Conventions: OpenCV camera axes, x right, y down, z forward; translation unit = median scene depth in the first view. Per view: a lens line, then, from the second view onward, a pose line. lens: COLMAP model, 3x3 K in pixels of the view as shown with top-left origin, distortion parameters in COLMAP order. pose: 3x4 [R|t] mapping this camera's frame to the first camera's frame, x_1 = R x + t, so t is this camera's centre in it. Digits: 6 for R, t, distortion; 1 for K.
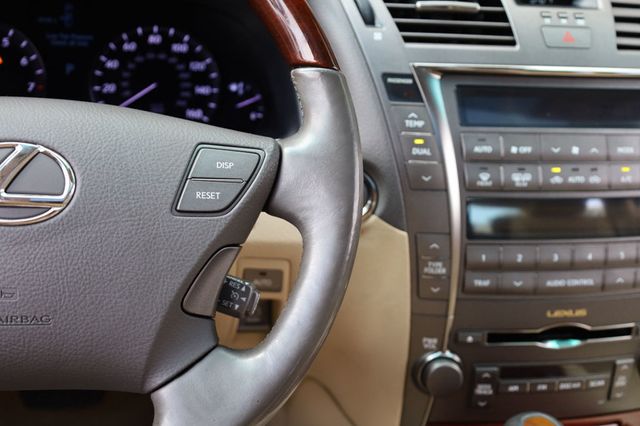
lens RADIAL K [[842.9, 0, 320.0], [0, 842.9, 213.0], [0, 0, 1]] dist [0.007845, 0.052866]
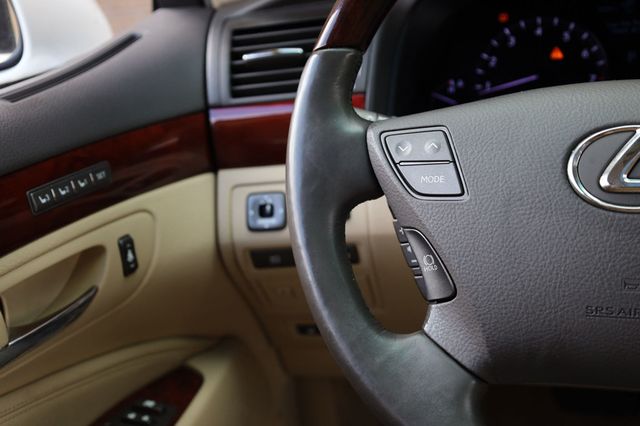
lens RADIAL K [[842.9, 0, 320.0], [0, 842.9, 213.0], [0, 0, 1]] dist [0.007845, 0.052866]
pose [[0.853133, -0.004535, -0.521674, -0.127465], [0.000242, 0.999966, -0.008297, 0.016709], [0.521694, 0.006953, 0.853104, 0.006253]]
